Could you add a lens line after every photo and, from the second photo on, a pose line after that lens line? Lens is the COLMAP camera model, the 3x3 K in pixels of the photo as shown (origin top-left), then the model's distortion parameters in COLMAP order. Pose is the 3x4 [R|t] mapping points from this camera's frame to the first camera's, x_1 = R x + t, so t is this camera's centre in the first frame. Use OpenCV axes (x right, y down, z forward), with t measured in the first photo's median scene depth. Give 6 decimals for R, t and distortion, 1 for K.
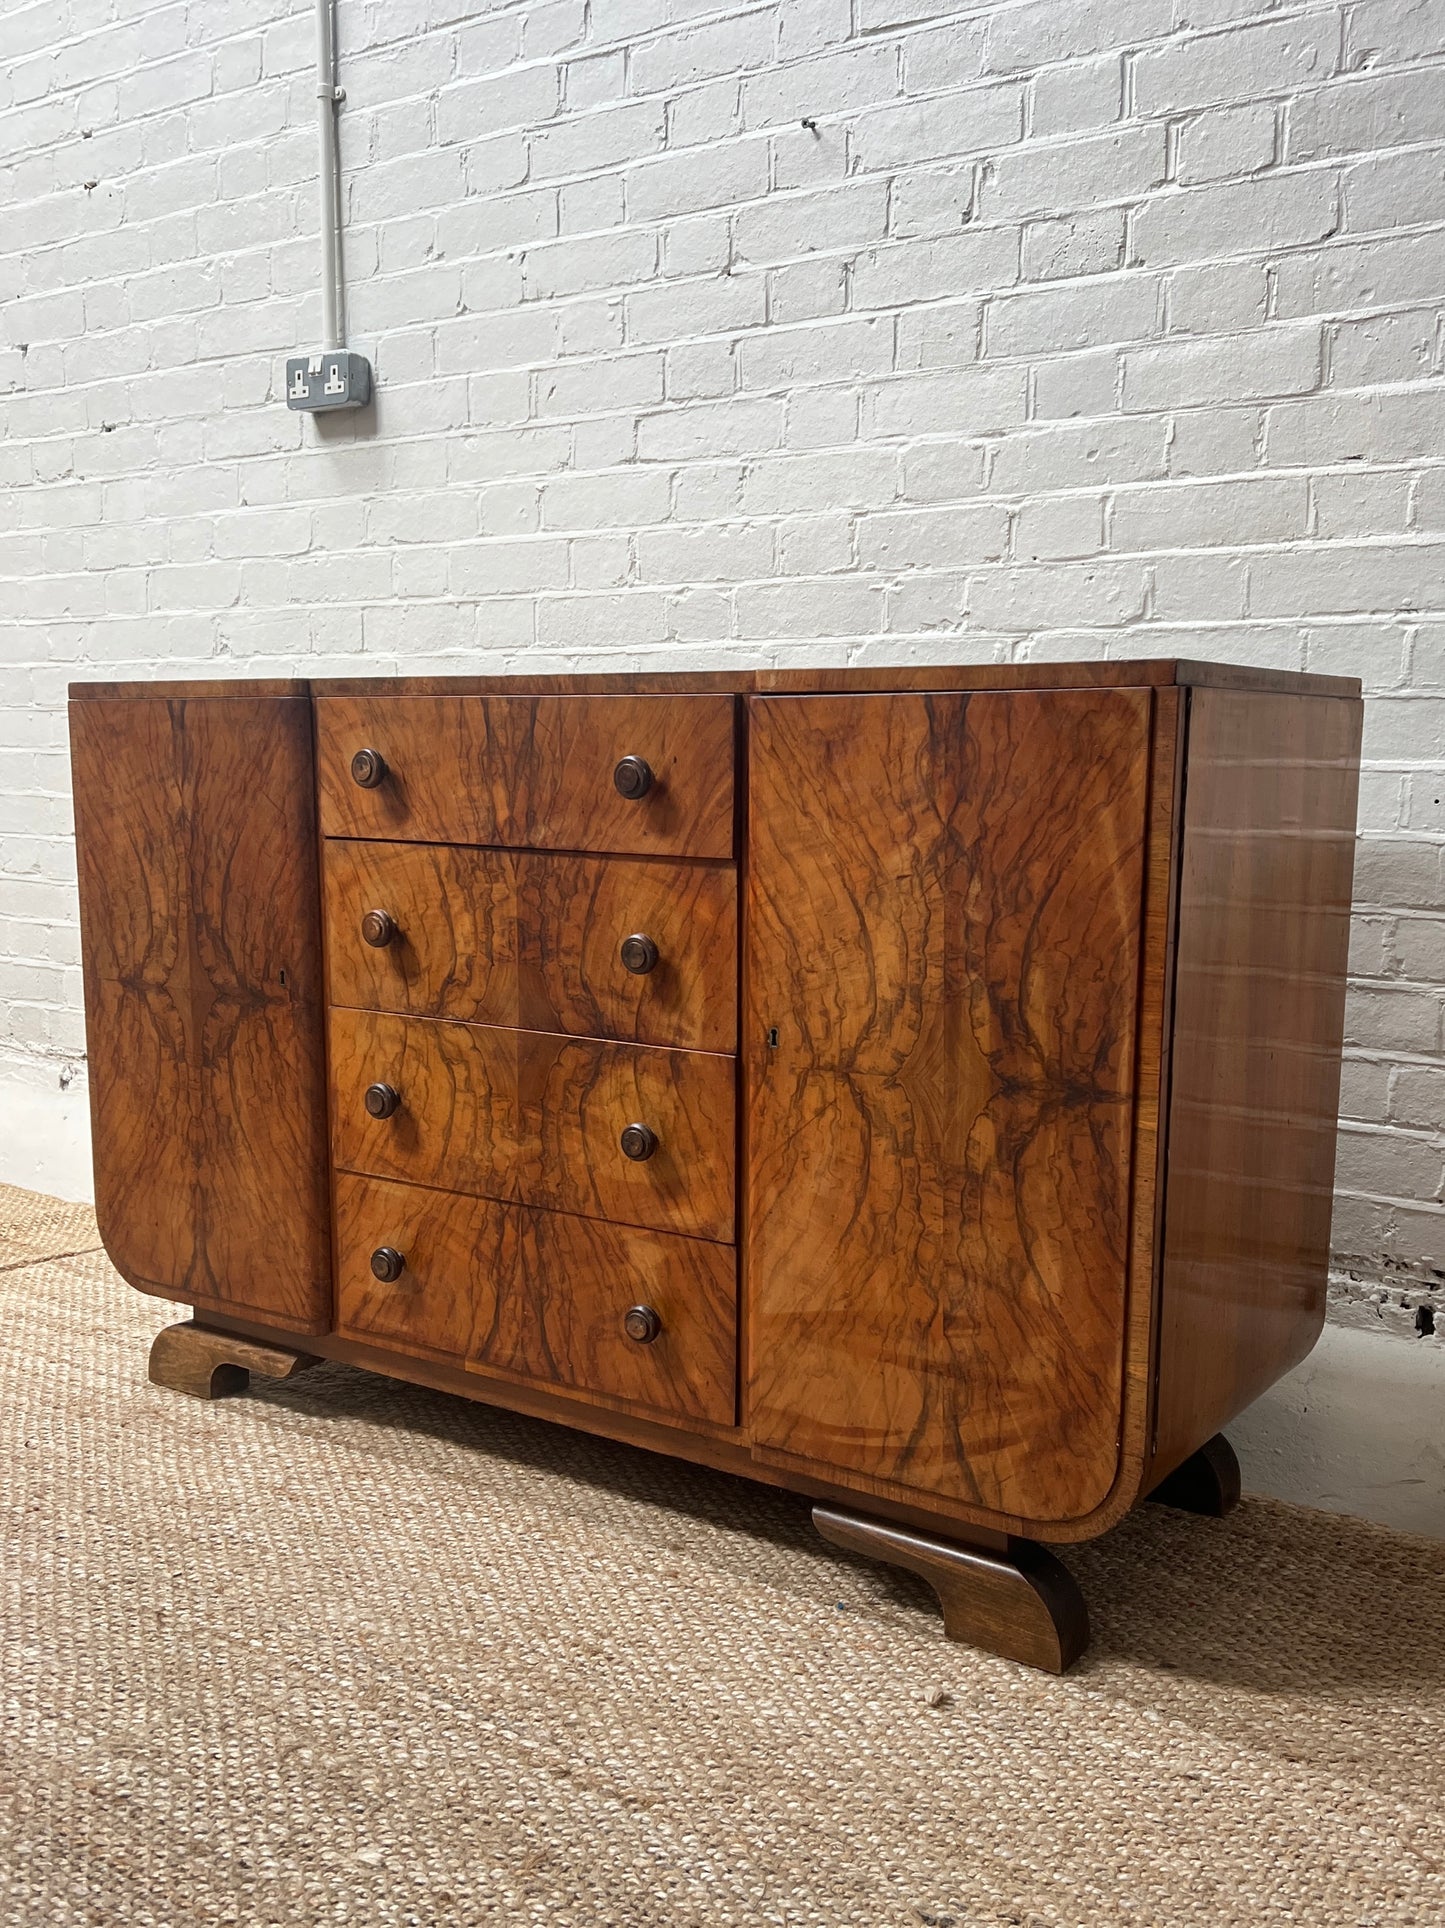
lens RADIAL K [[1774.4, 0, 743.2], [0, 1774.4, 1041.6], [0, 0, 1]] dist [0.183303, -0.506368]
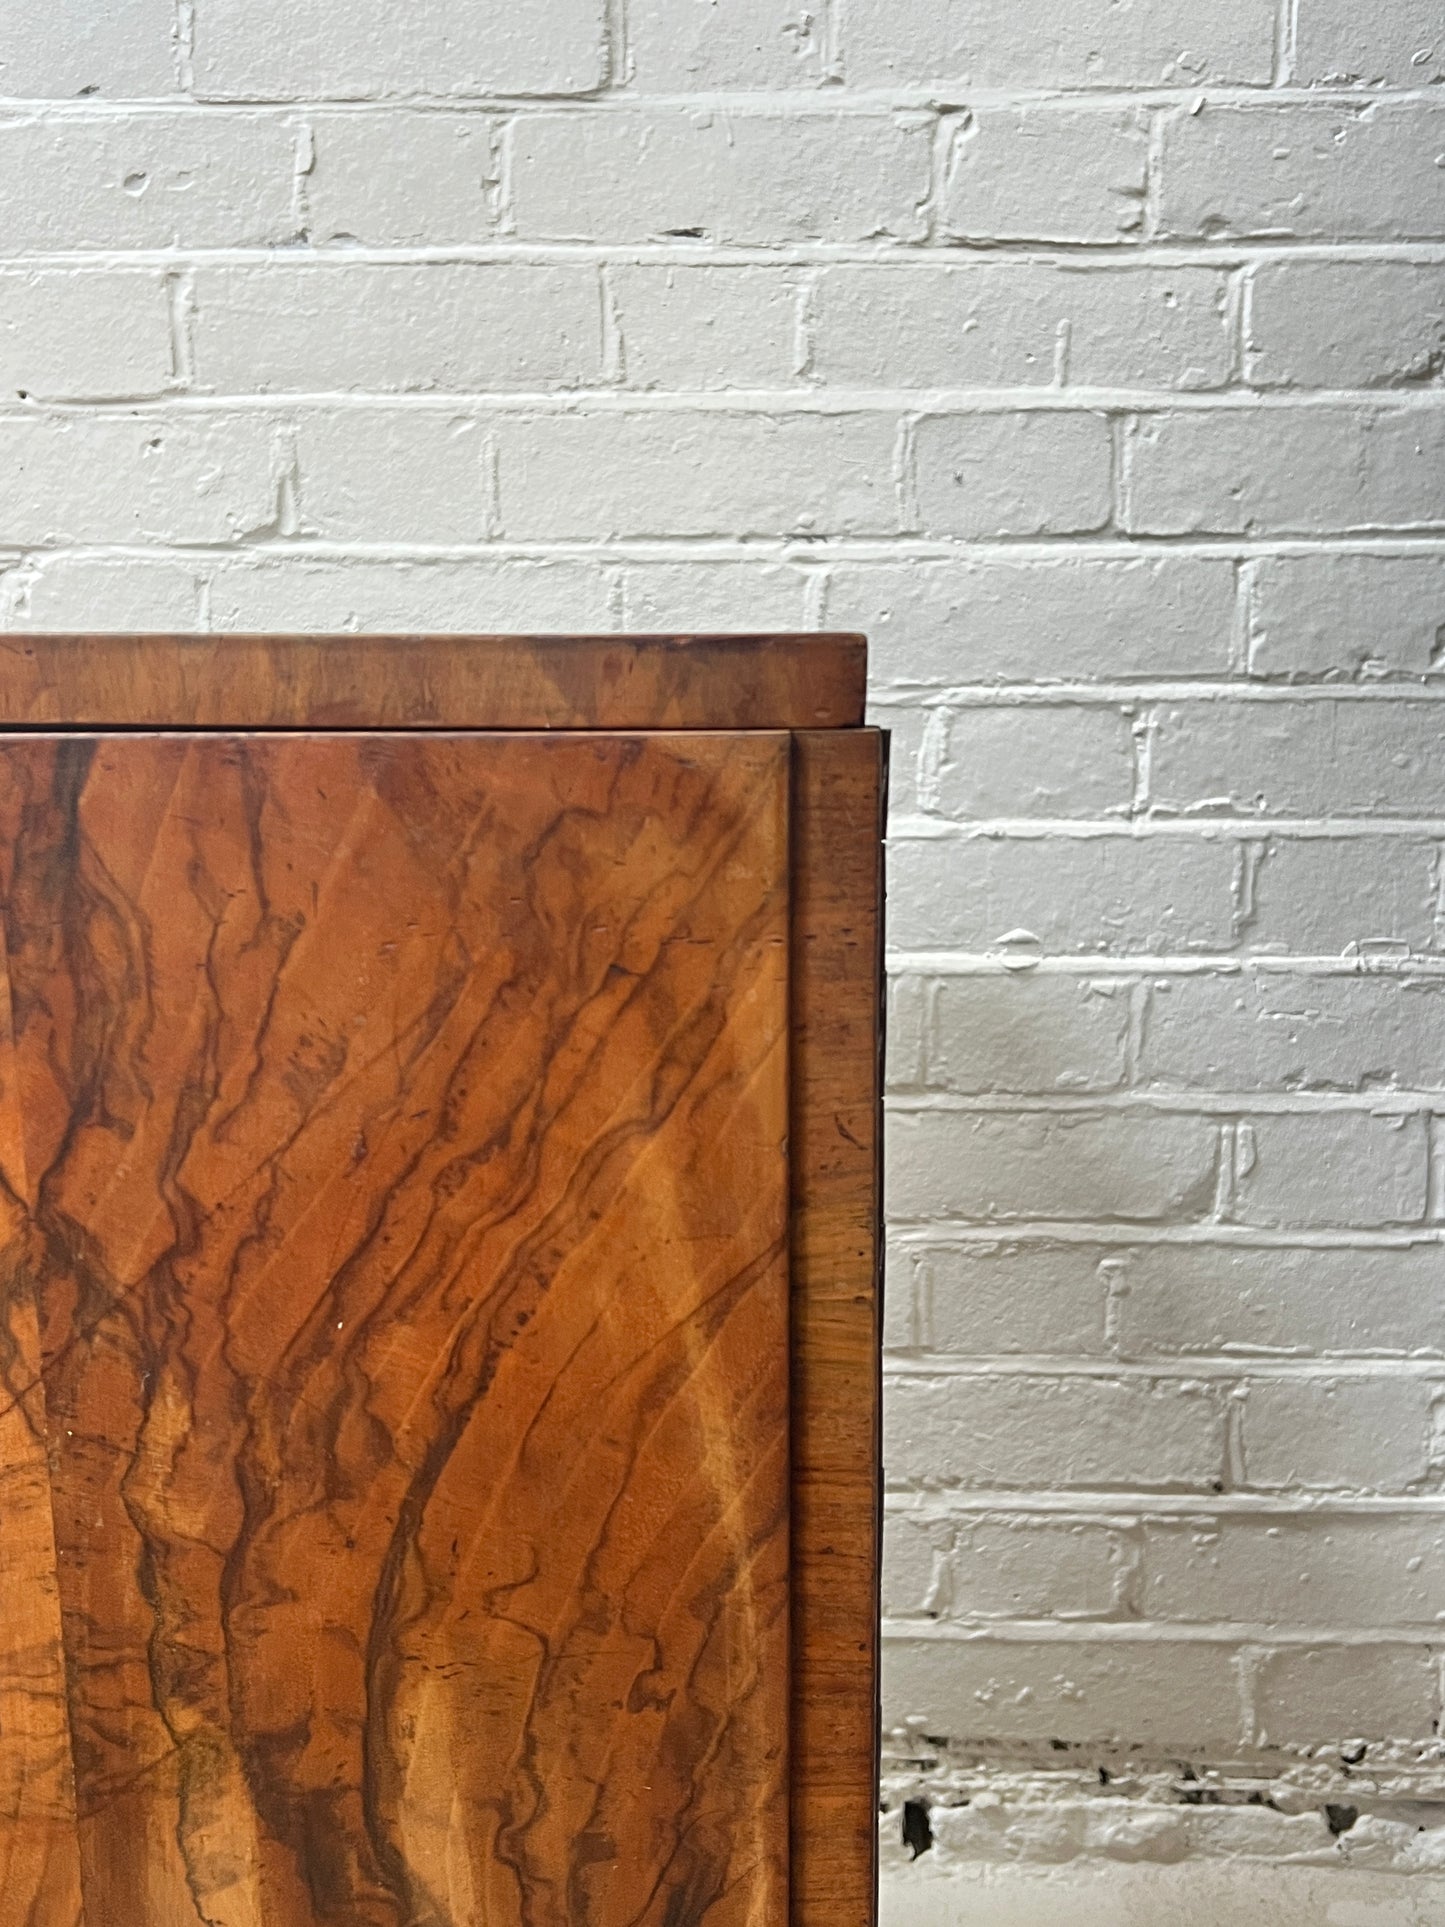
lens RADIAL K [[1904.6, 0, 728.4], [0, 1904.6, 977.6], [0, 0, 1]] dist [0.104054, -0.249436]
pose [[0.836645, -0.085895, 0.540968, 0.038846], [0.096648, 0.995282, 0.008557, -0.125128], [-0.539151, 0.045124, 0.841000, 0.580962]]
